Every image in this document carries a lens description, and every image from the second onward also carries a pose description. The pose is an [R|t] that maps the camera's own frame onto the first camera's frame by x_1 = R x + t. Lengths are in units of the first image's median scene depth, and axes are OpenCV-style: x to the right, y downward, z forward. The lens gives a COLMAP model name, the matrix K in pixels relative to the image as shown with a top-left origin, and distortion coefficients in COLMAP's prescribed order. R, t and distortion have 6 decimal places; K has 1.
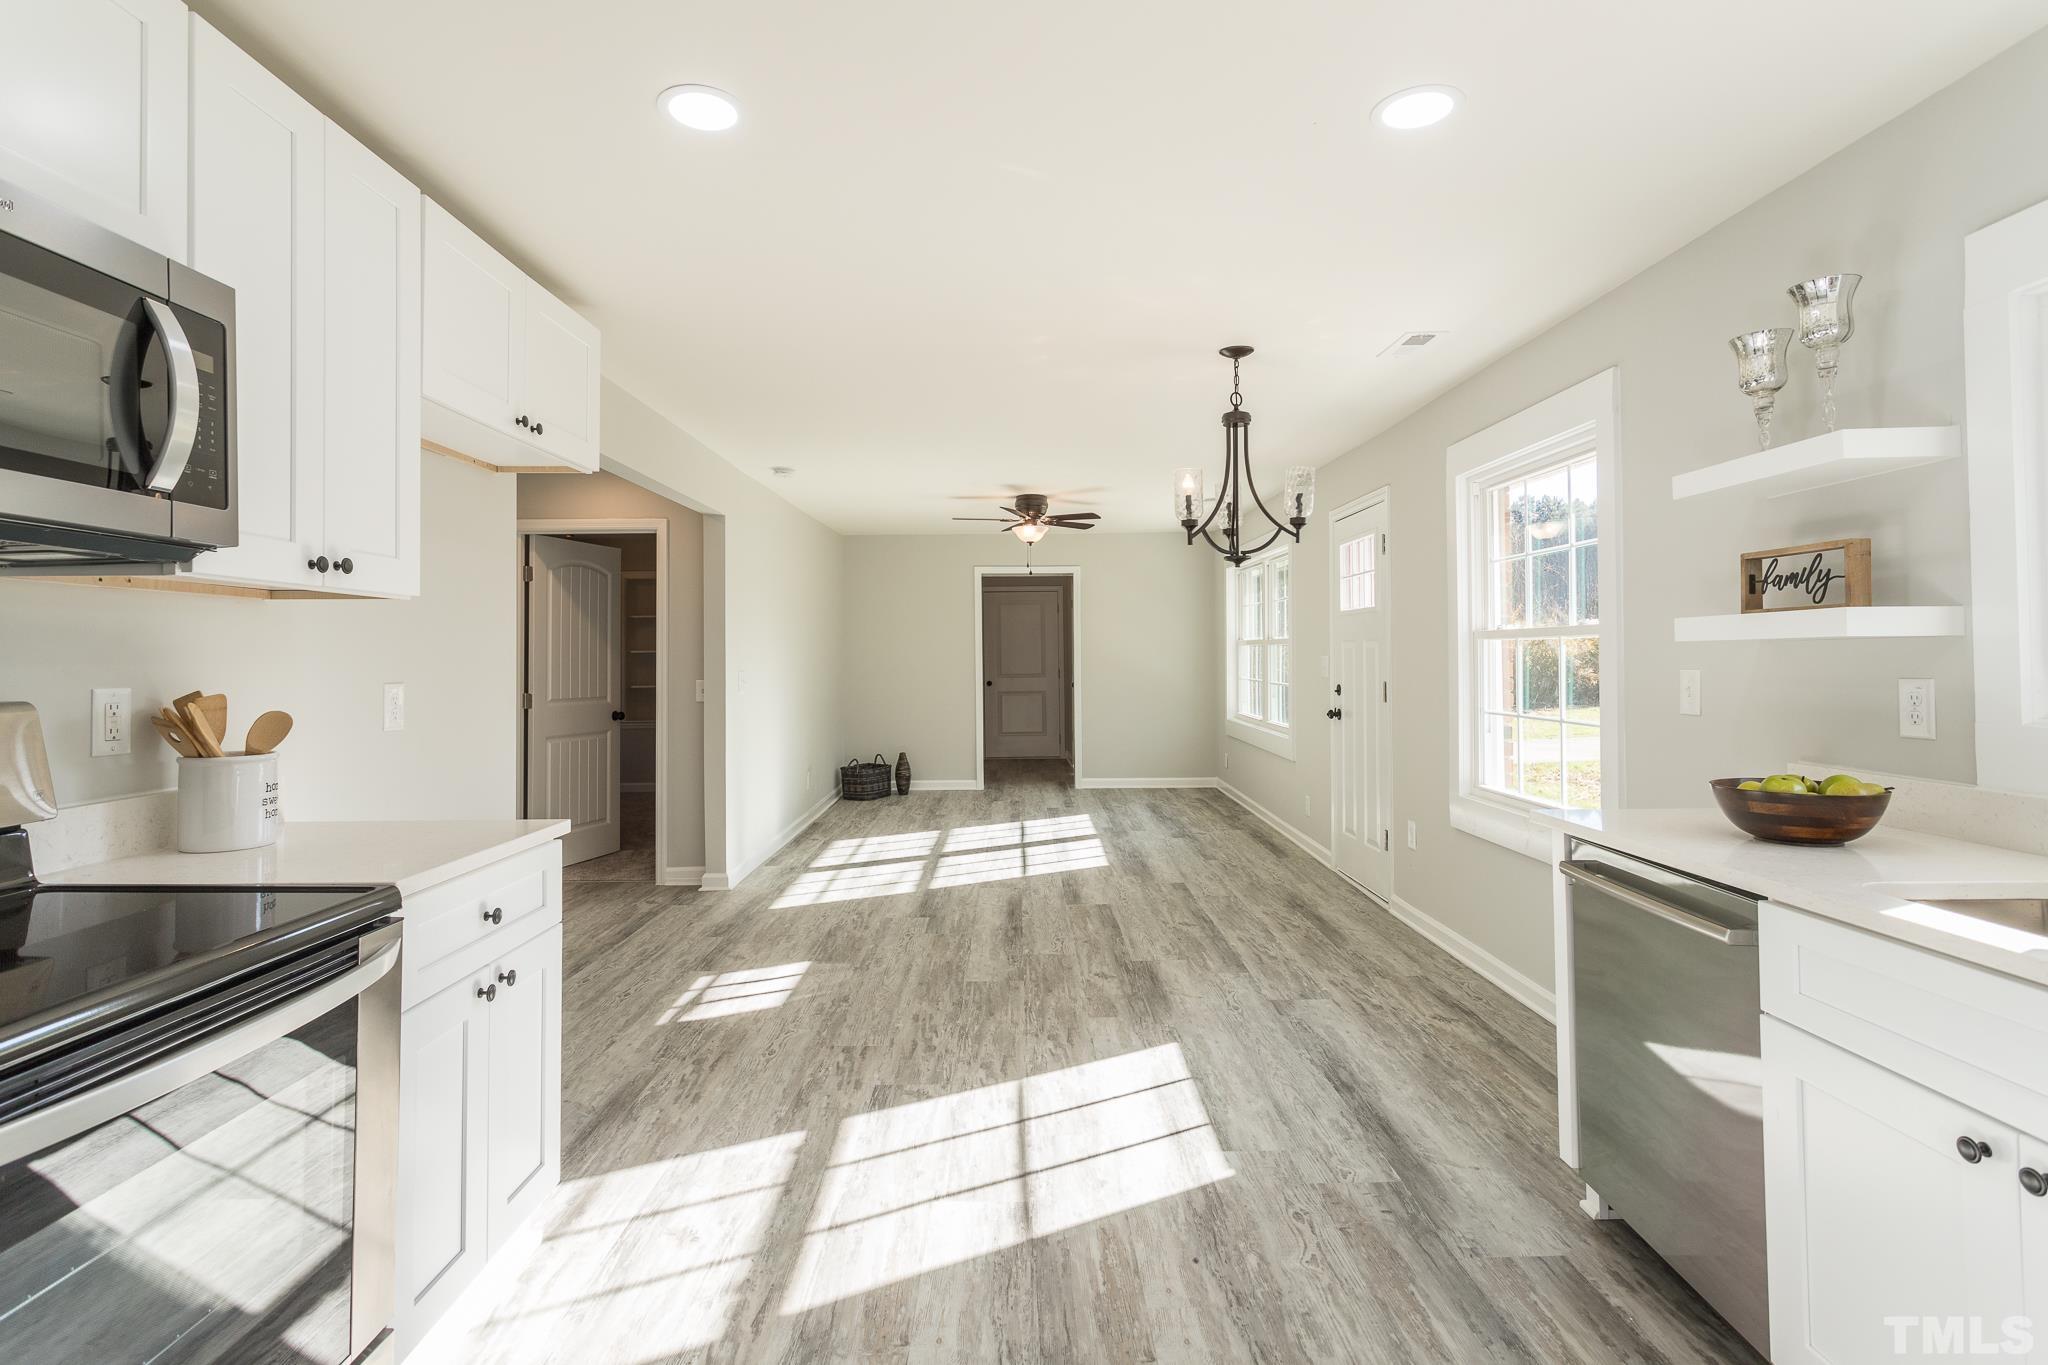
lens RADIAL K [[978.8, 0, 1020.9], [0, 978.8, 648.5], [0, 0, 1]] dist [0.001061, 0.000767]
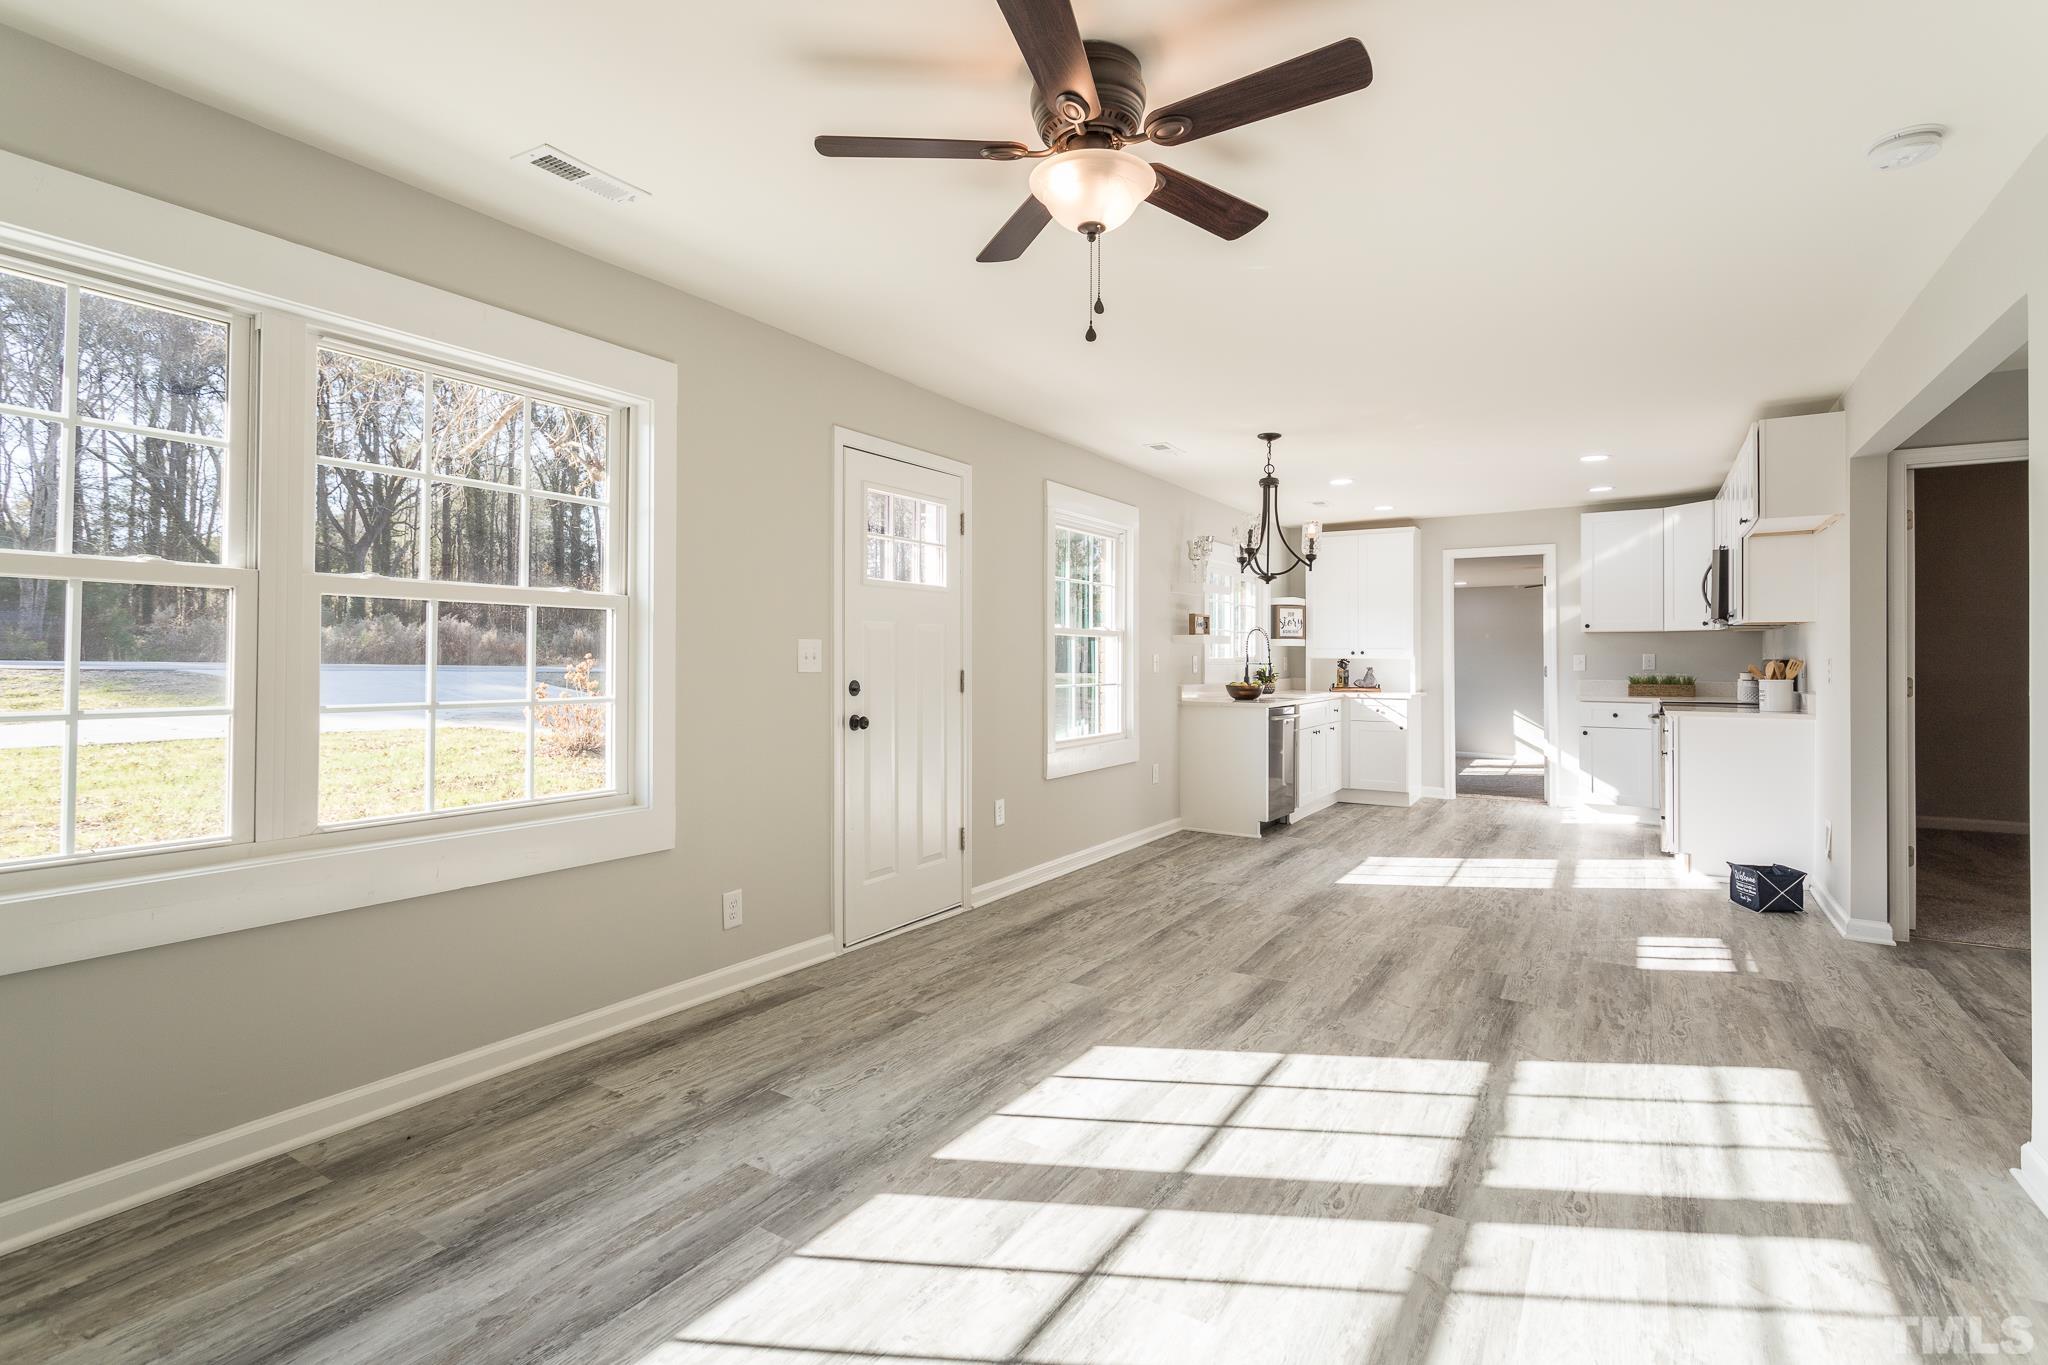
lens RADIAL K [[978.8, 0, 1020.9], [0, 978.8, 648.5], [0, 0, 1]] dist [0.001061, 0.000767]
pose [[-0.843450, 0.007975, 0.537148, -0.309172], [-0.002971, 0.999805, -0.019509, 0.051421], [-0.537199, -0.018051, -0.843262, 2.993985]]
